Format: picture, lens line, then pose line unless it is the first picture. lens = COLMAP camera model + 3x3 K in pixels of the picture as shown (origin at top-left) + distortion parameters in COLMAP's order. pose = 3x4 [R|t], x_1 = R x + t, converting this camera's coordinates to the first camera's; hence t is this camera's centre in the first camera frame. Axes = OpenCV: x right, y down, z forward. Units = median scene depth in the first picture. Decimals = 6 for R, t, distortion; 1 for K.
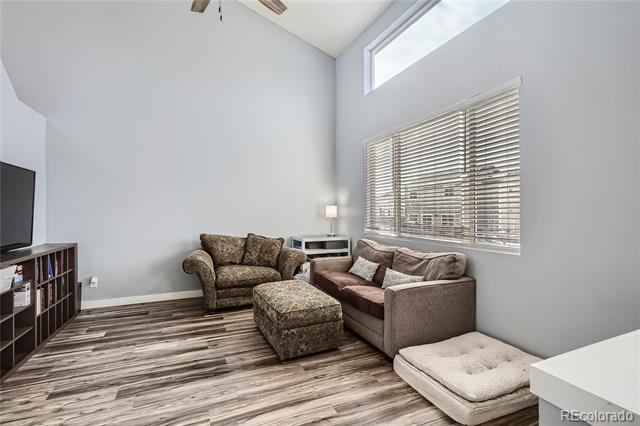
lens RADIAL K [[308.0, 0, 328.5], [0, 308.0, 210.4], [0, 0, 1]] dist [0.001822, -0.001422]
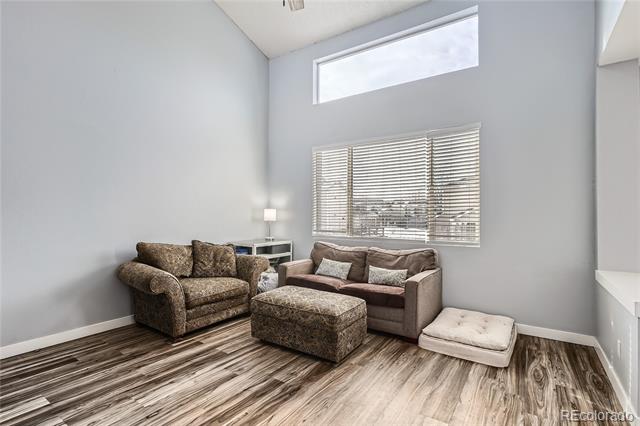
lens RADIAL K [[308.0, 0, 324.9], [0, 308.0, 212.3], [0, 0, 1]] dist [0.001822, -0.001422]
pose [[0.847544, 0.014137, 0.530537, -0.503191], [-0.010744, 0.999897, -0.009480, 0.003490], [-0.530616, 0.002335, 0.847609, 0.117045]]
